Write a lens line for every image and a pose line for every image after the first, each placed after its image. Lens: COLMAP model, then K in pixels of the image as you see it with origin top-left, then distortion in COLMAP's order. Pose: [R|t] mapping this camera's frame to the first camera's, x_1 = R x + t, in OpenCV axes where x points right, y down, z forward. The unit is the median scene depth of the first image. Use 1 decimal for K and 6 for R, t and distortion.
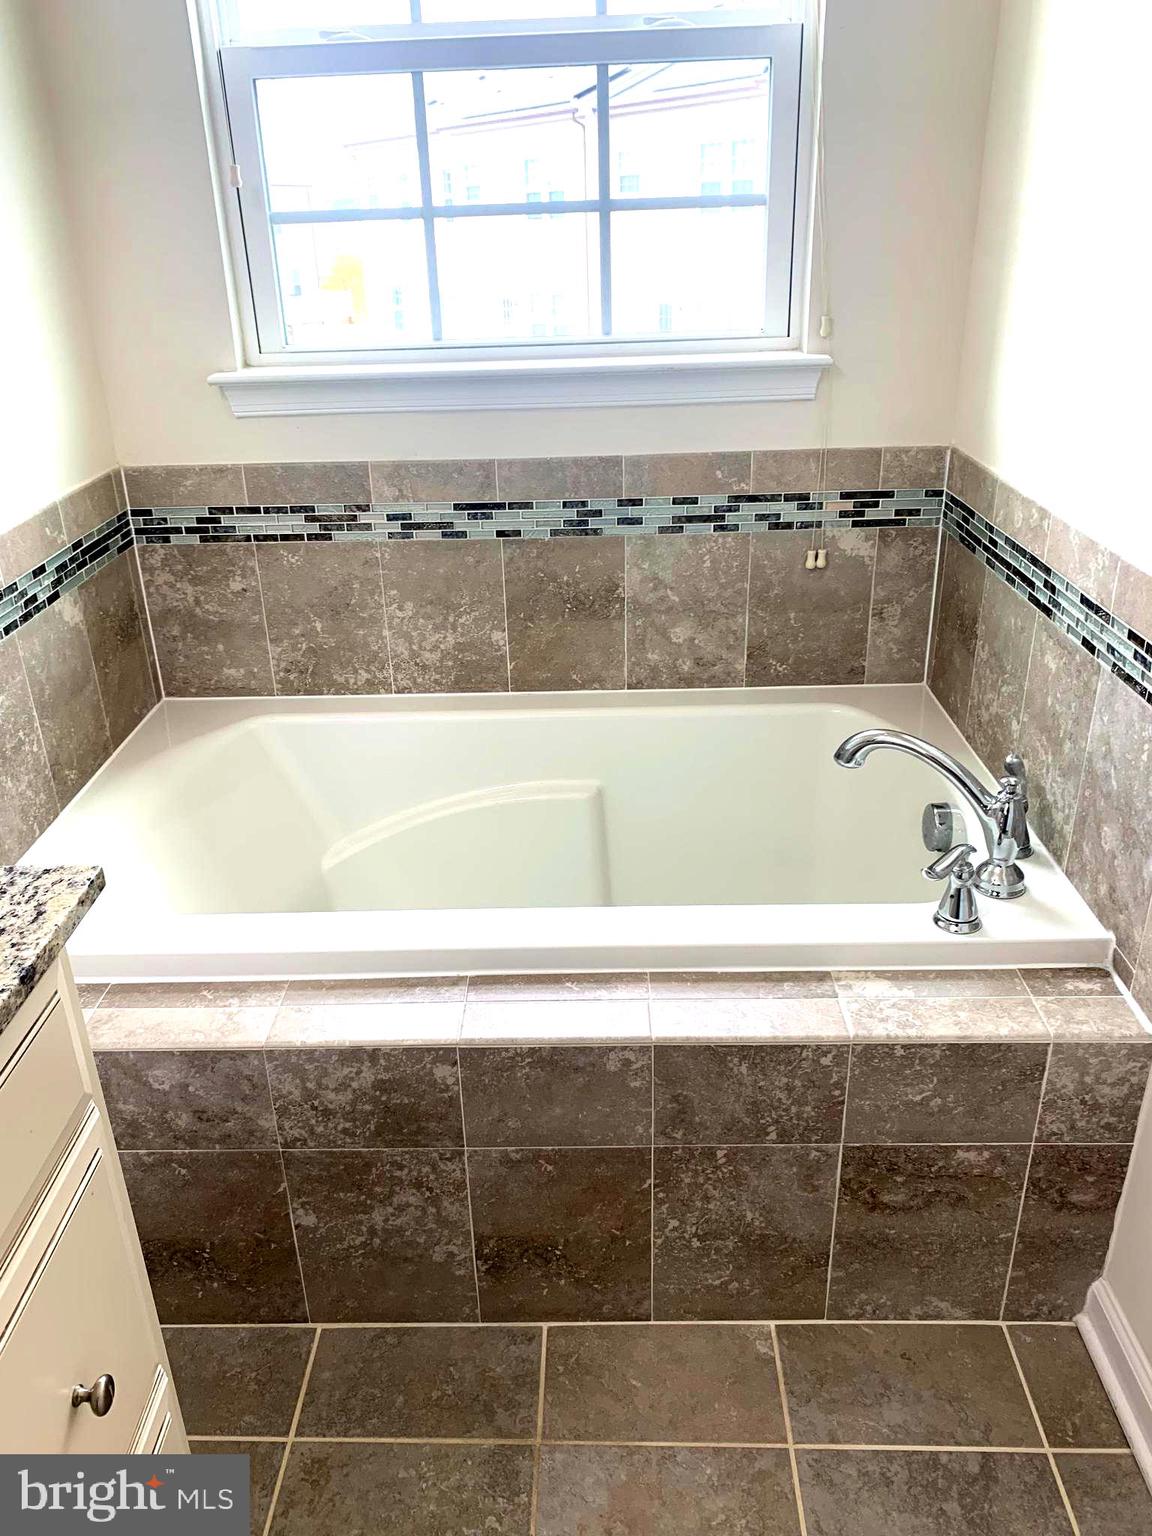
lens RADIAL K [[1172.1, 0, 568.6], [0, 1172.1, 770.0], [0, 0, 1]] dist [0.009933, -0.001146]
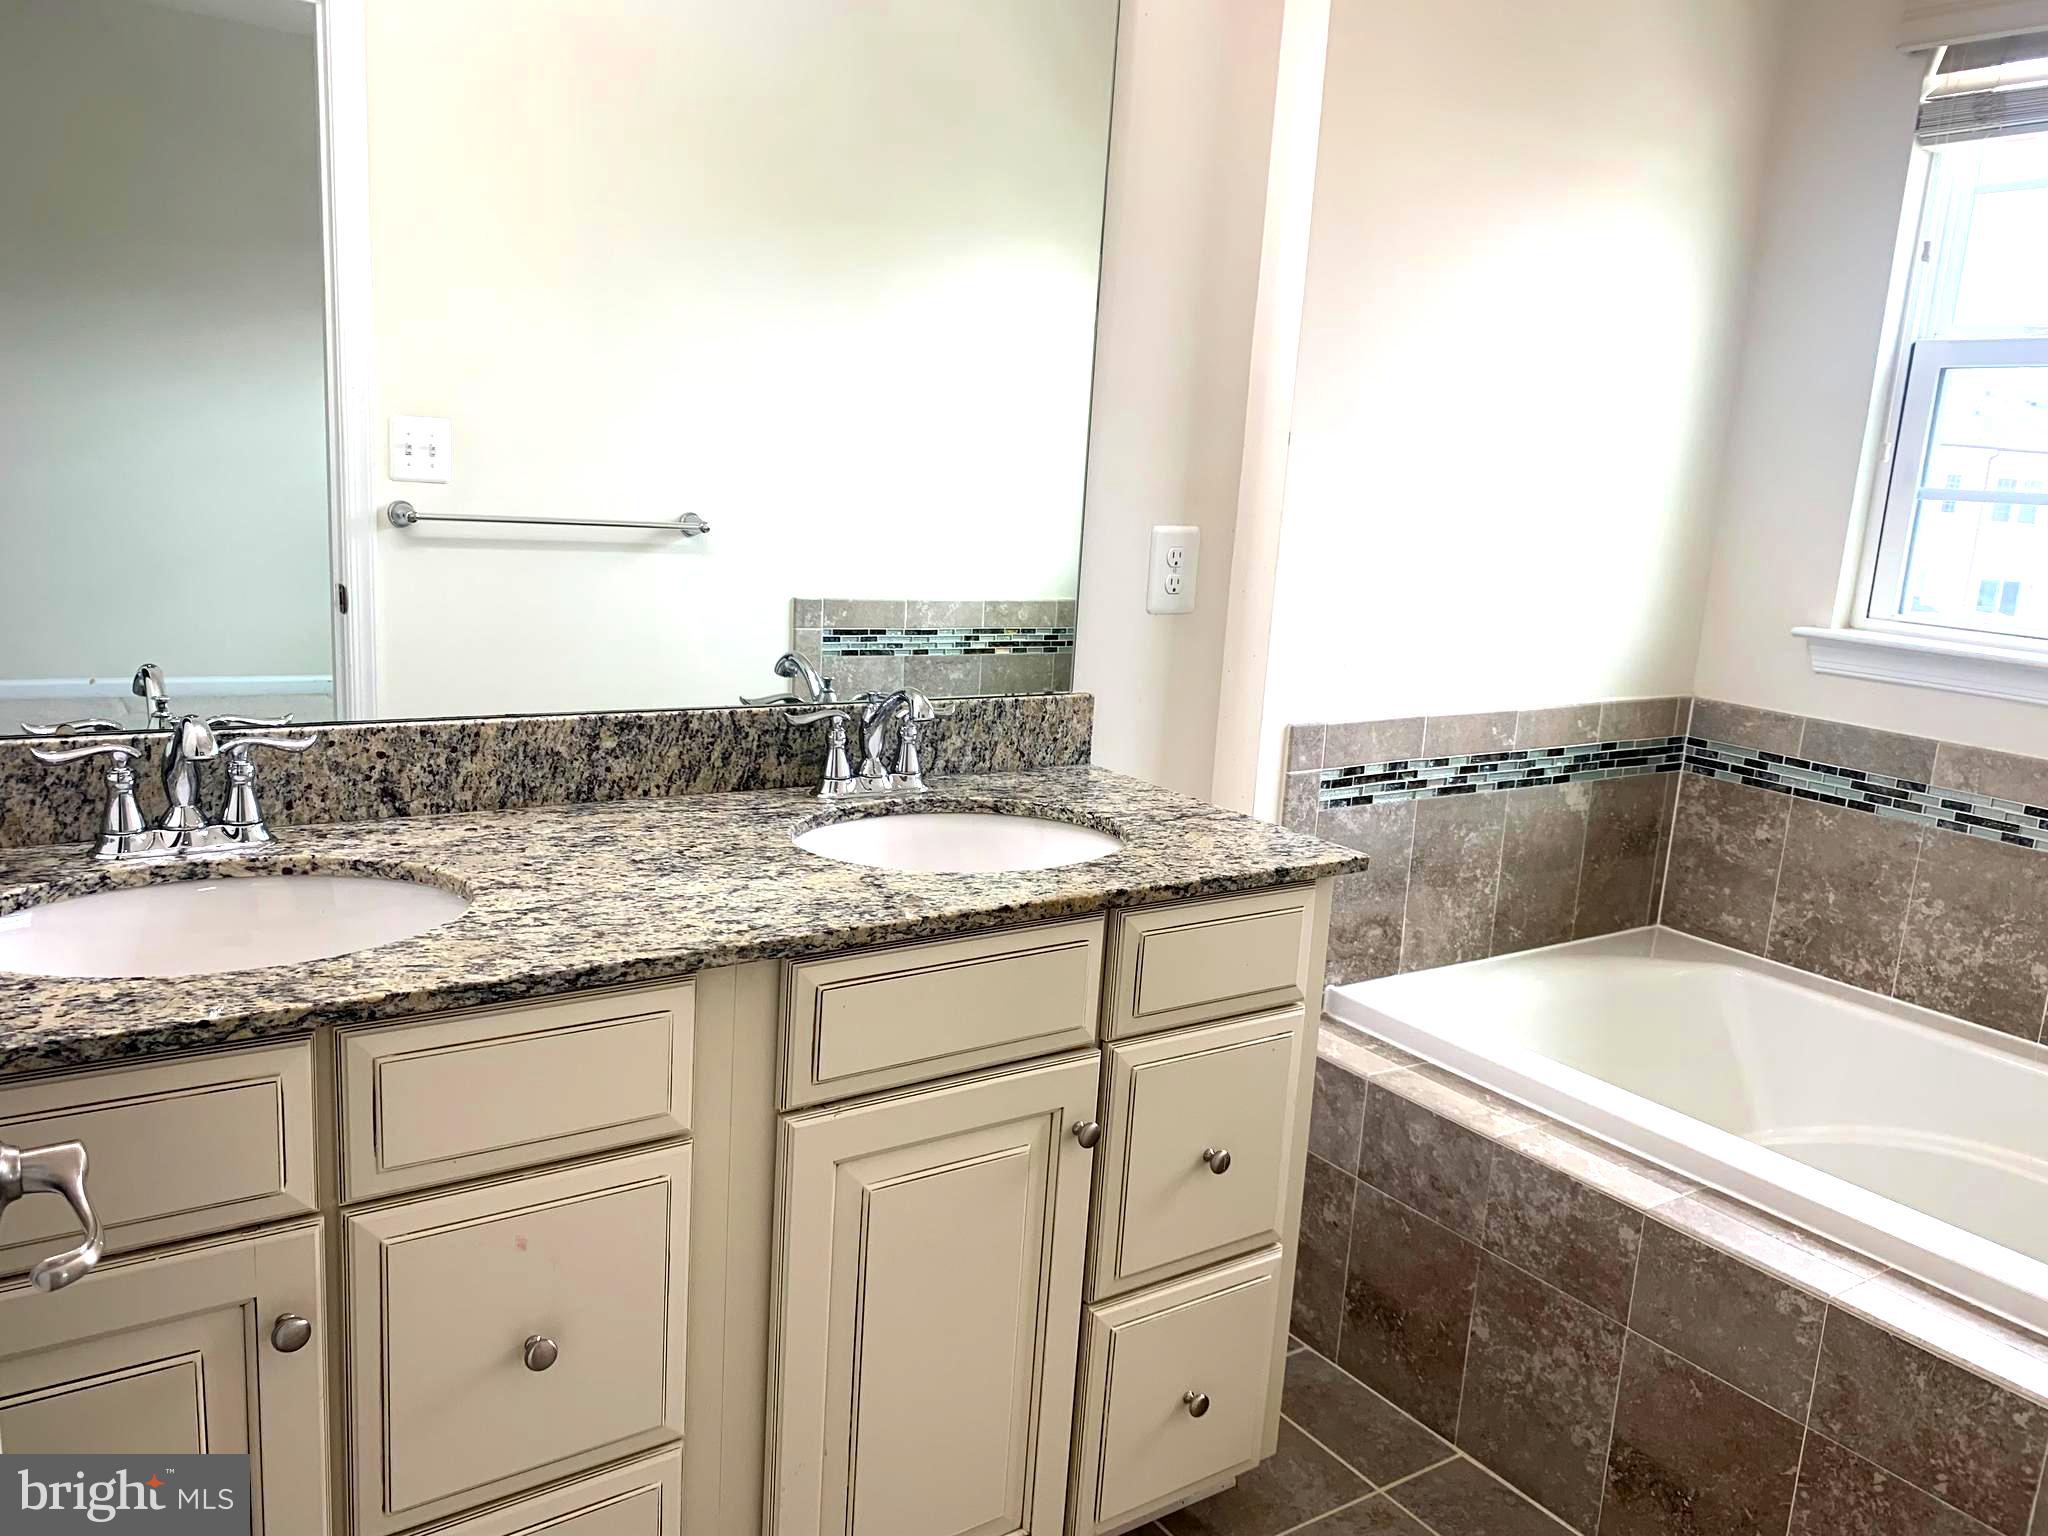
lens RADIAL K [[1562.8, 0, 1024.0], [0, 1562.8, 768.0], [0, 0, 1]] dist [0.009933, -0.001146]
pose [[0.574747, 0.223279, -0.787282, 0.382291], [-0.416556, 0.907915, -0.046611, 0.110146], [0.704377, 0.354736, 0.614829, -0.246985]]
